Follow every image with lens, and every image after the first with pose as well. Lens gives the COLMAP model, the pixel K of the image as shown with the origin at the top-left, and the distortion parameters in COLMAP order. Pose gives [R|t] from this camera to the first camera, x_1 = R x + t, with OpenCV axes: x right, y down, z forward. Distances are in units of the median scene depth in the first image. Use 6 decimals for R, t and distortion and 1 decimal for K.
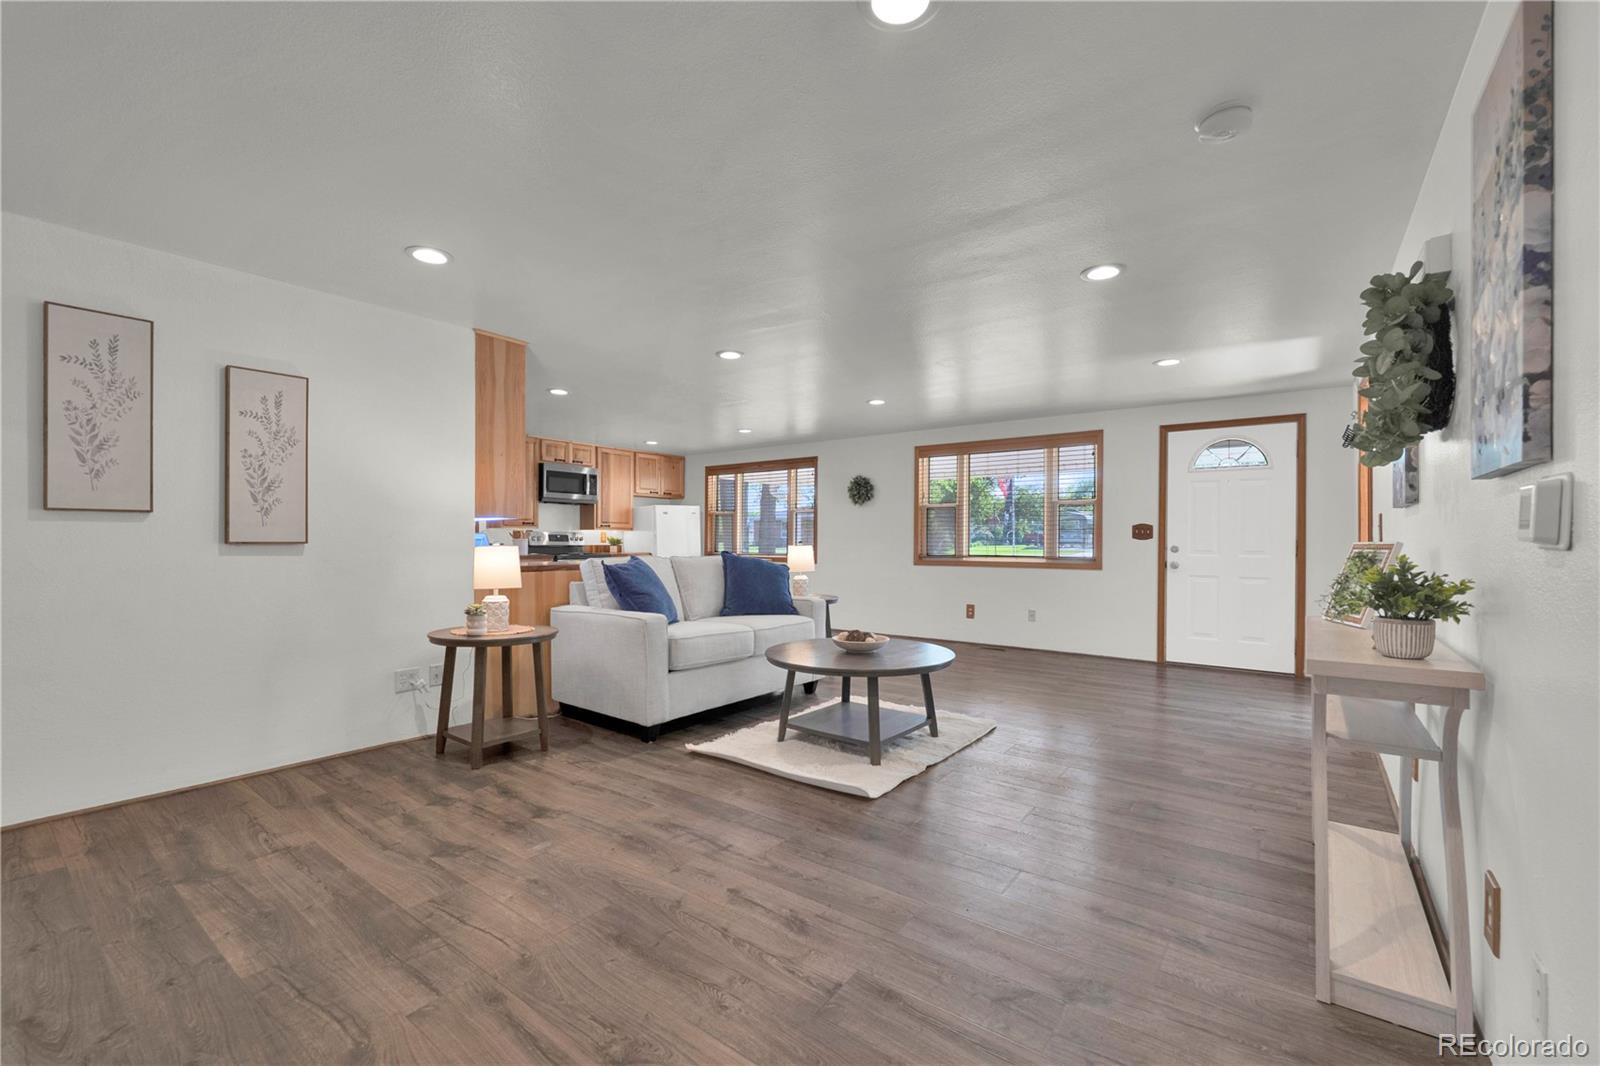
lens RADIAL K [[654.8, 0, 791.9], [0, 654.8, 550.1], [0, 0, 1]] dist [-0.005807, -0.000744]
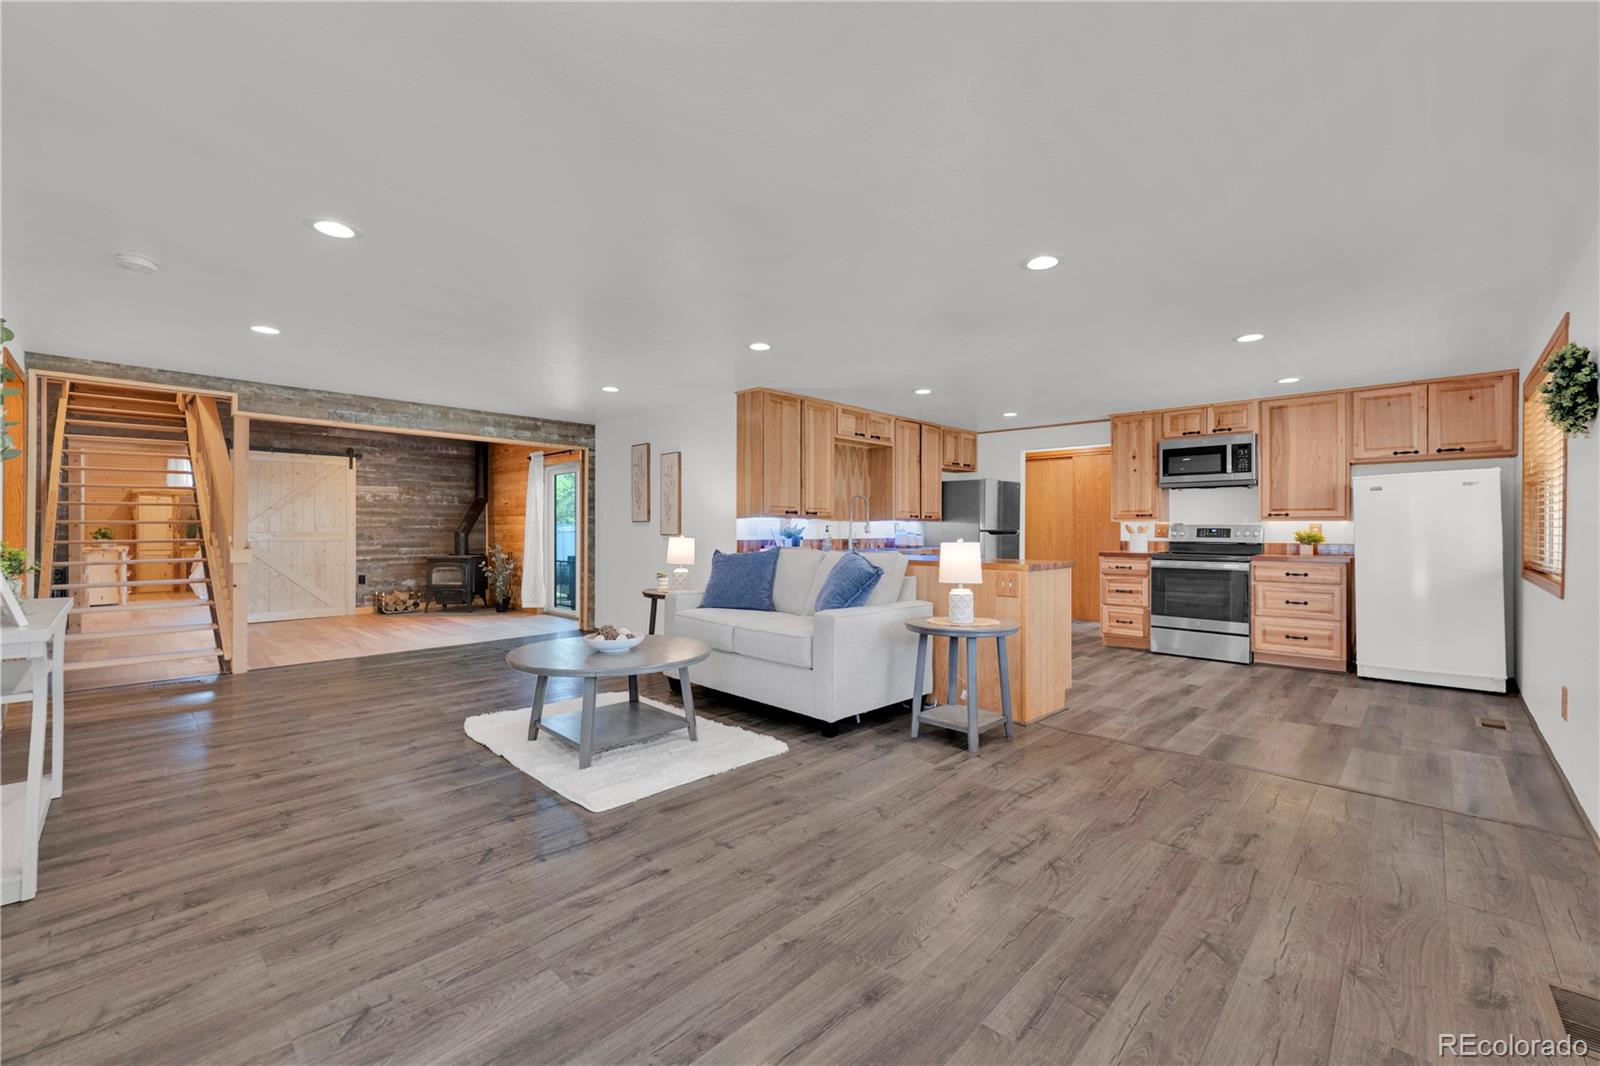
lens RADIAL K [[654.8, 0, 801.0], [0, 654.8, 528.3], [0, 0, 1]] dist [-0.005807, -0.000744]
pose [[-0.116533, -0.008155, -0.993153, 0.514810], [-0.019698, 0.999789, -0.005898, -0.011409], [0.992991, 0.018876, -0.116669, 0.697504]]
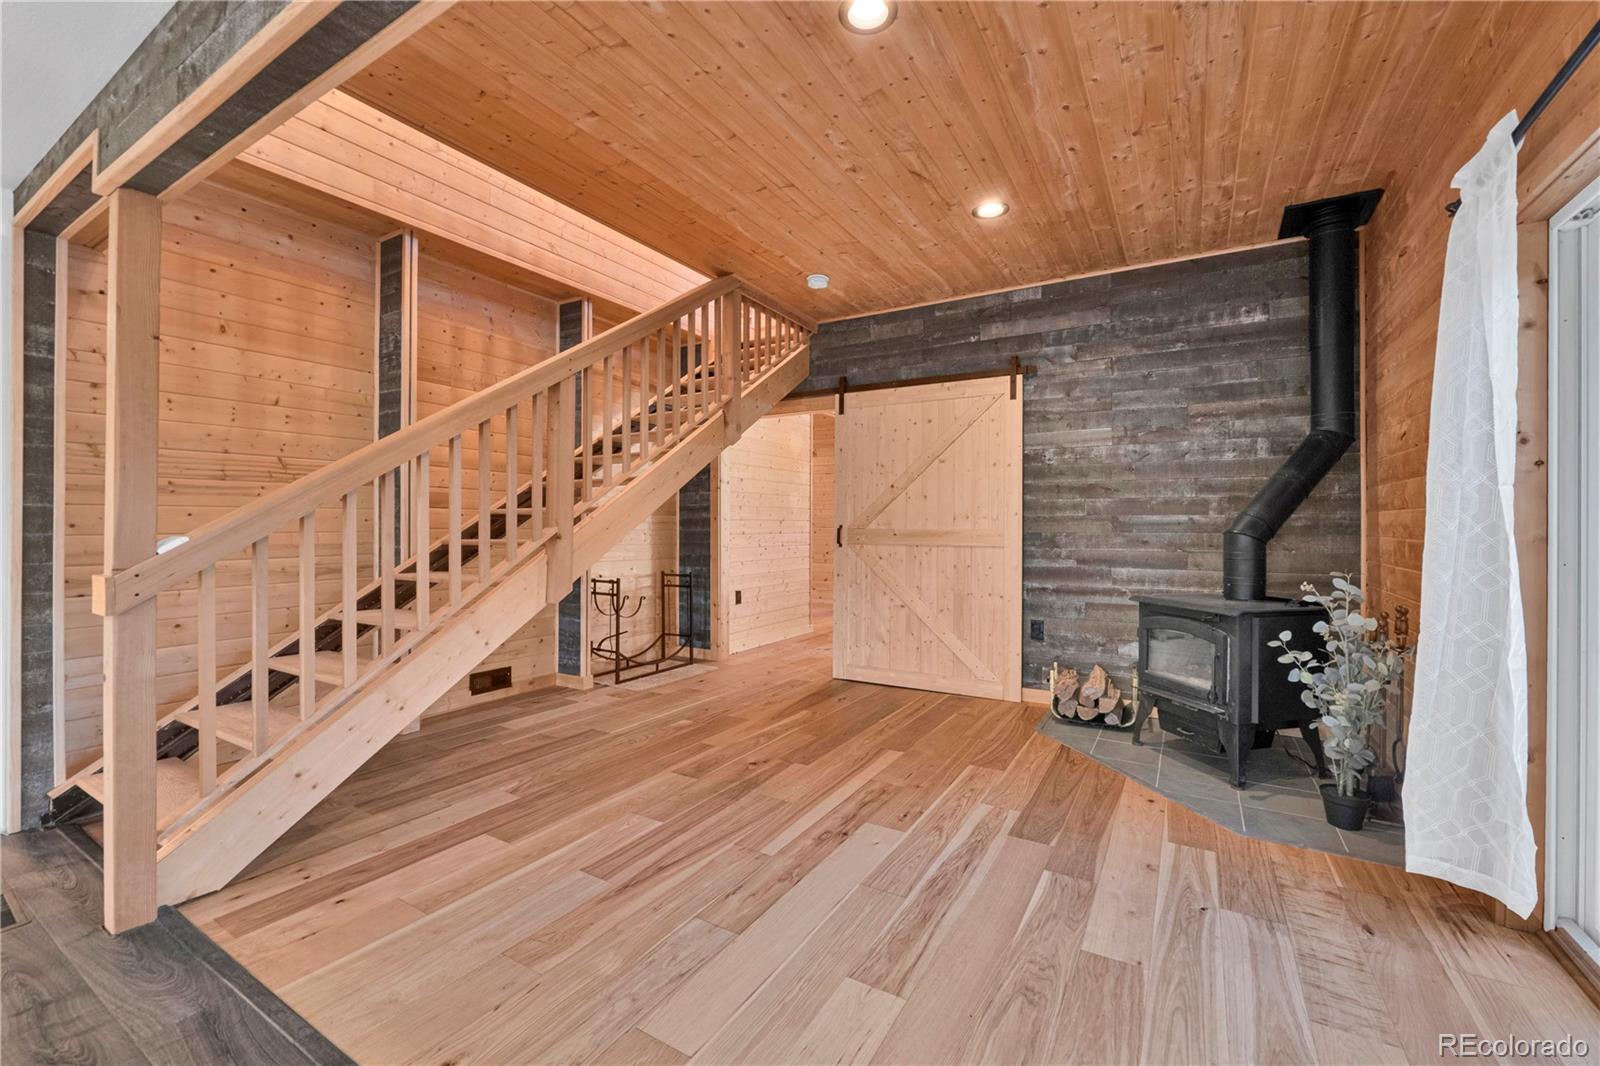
lens RADIAL K [[654.8, 0, 805.0], [0, 654.8, 524.8], [0, 0, 1]] dist [-0.005807, -0.000744]
pose [[-0.993155, -0.009363, -0.116428, -0.365058], [-0.011668, 0.999749, 0.019135, -0.008424], [0.116220, 0.020362, -0.993015, 0.274294]]
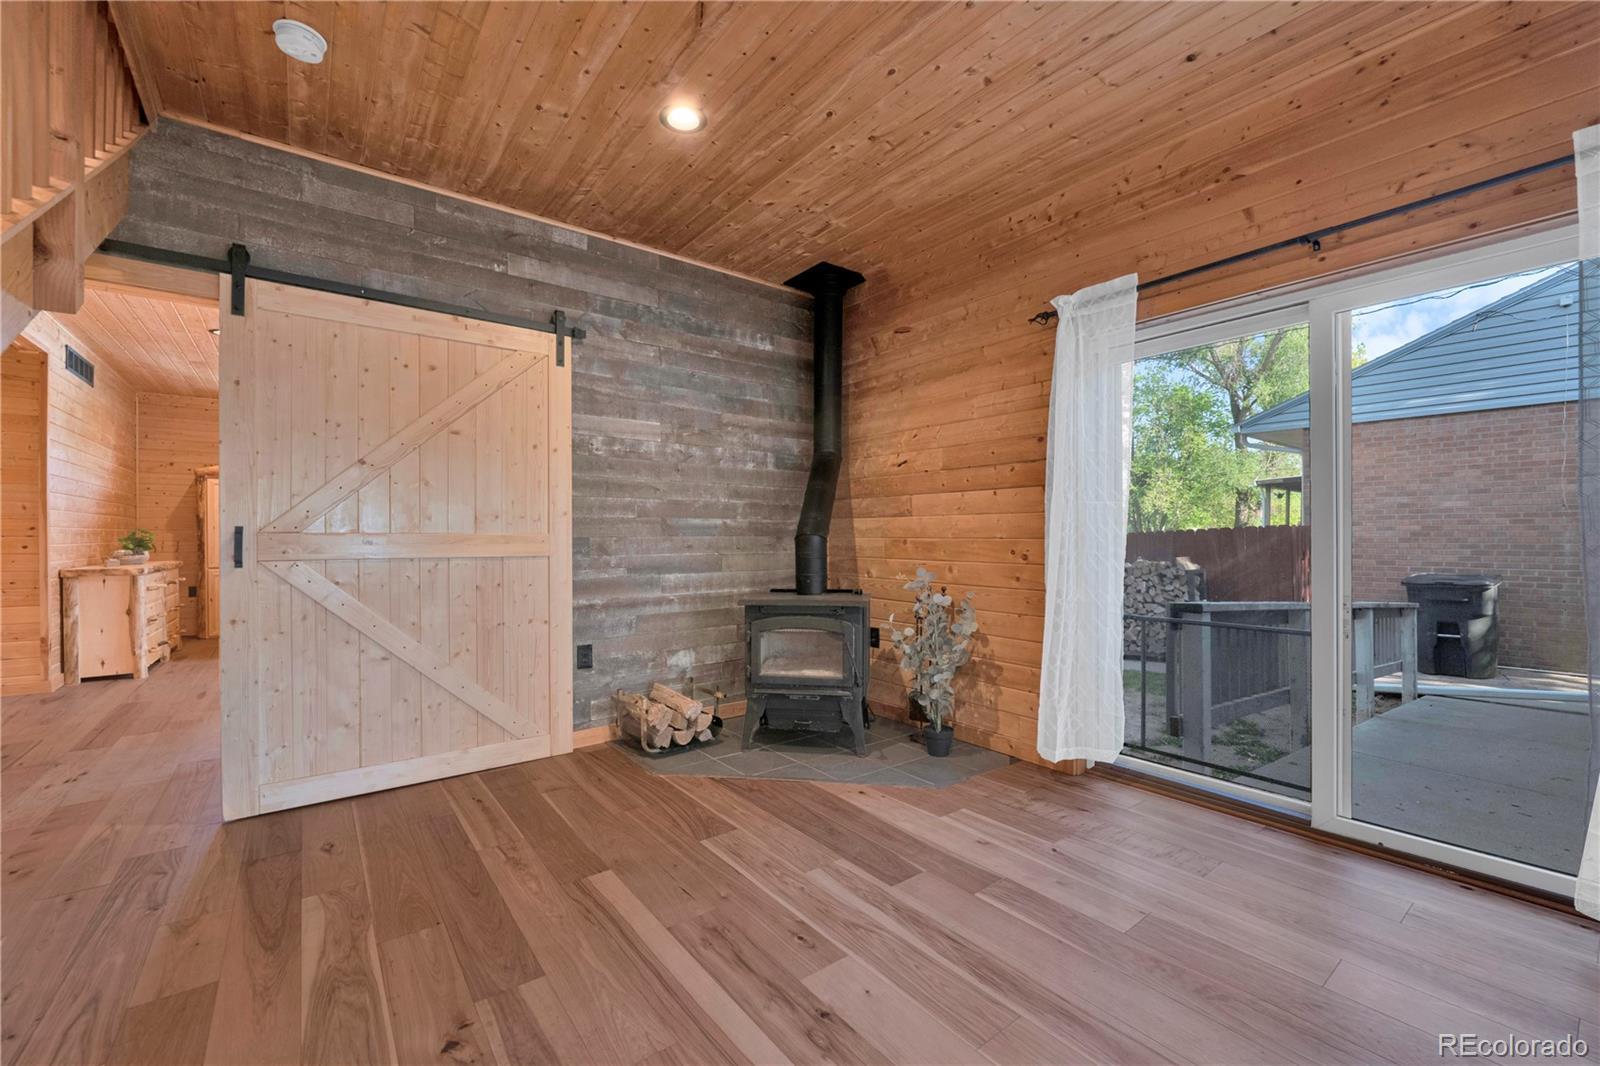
lens RADIAL K [[654.8, 0, 789.4], [0, 654.8, 539.4], [0, 0, 1]] dist [-0.005807, -0.000744]
pose [[-0.268574, -0.001017, -0.963259, -0.217013], [-0.021534, 0.999756, 0.004948, 0.003575], [0.963018, 0.022072, -0.268530, -0.019244]]
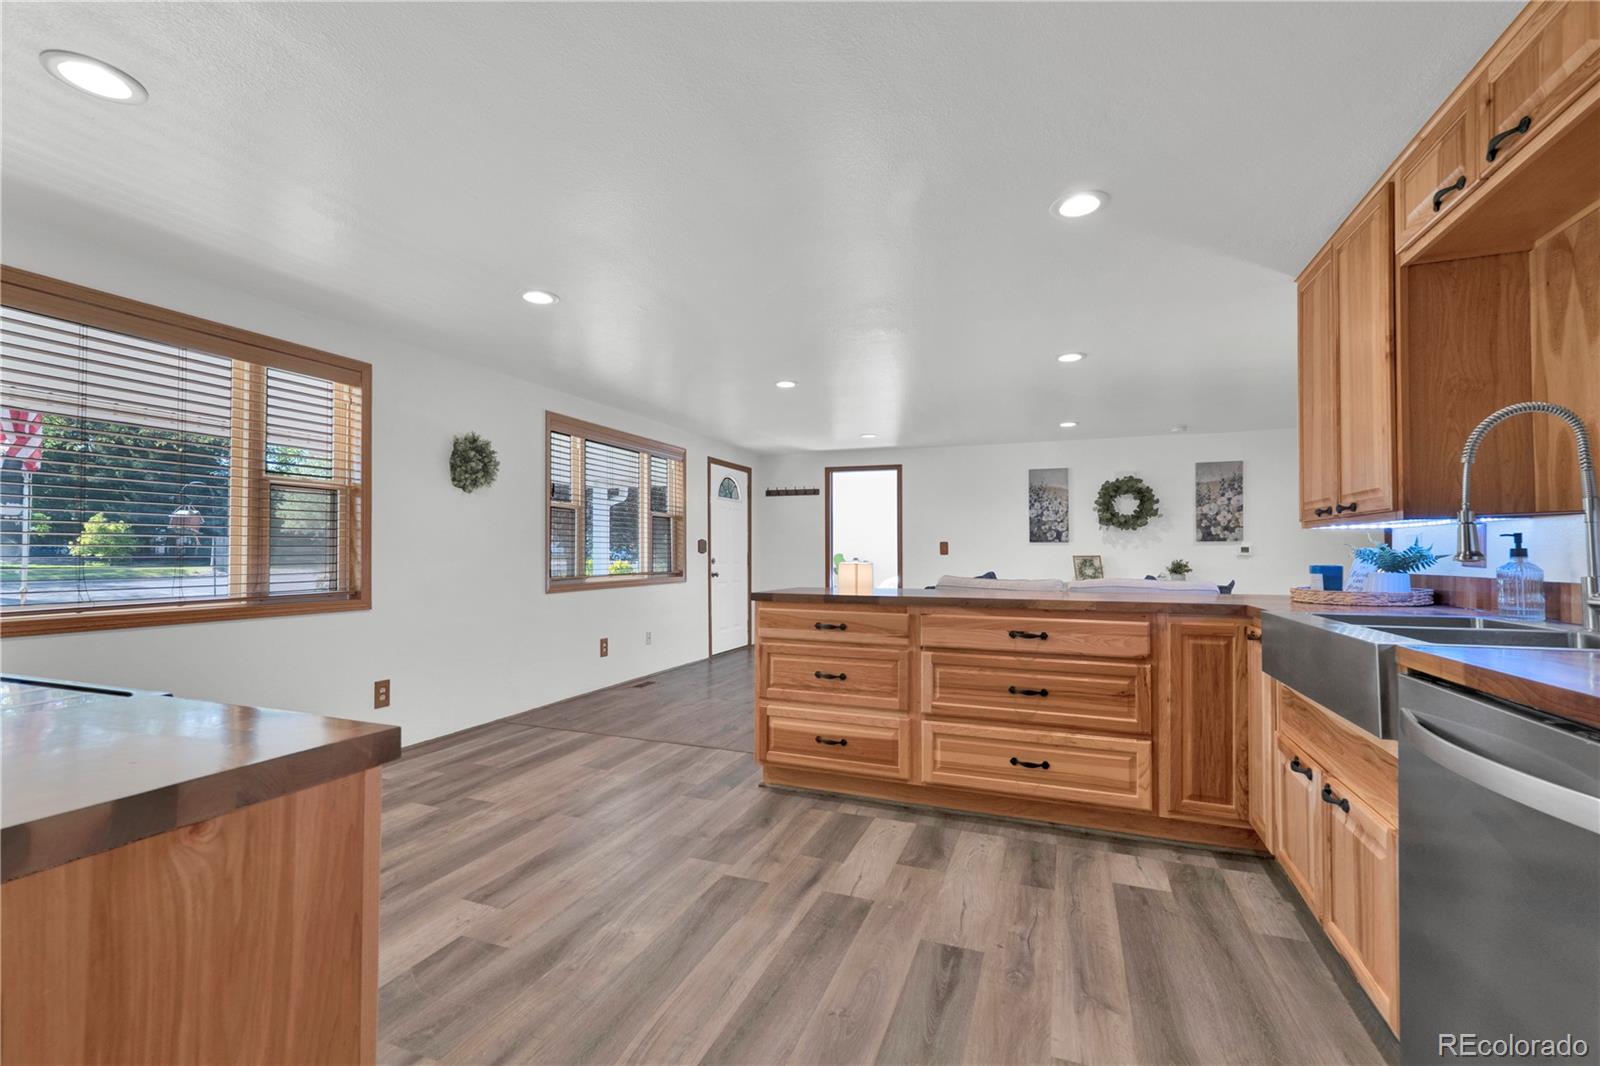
lens RADIAL K [[678.2, 0, 791.2], [0, 678.2, 541.9], [0, 0, 1]] dist [-0.010385, -0.002863]
pose [[-0.266331, 0.011878, 0.963809, -0.534851], [0.013934, 0.999867, -0.008472, -0.019646], [-0.963781, 0.011173, -0.266461, 0.967205]]
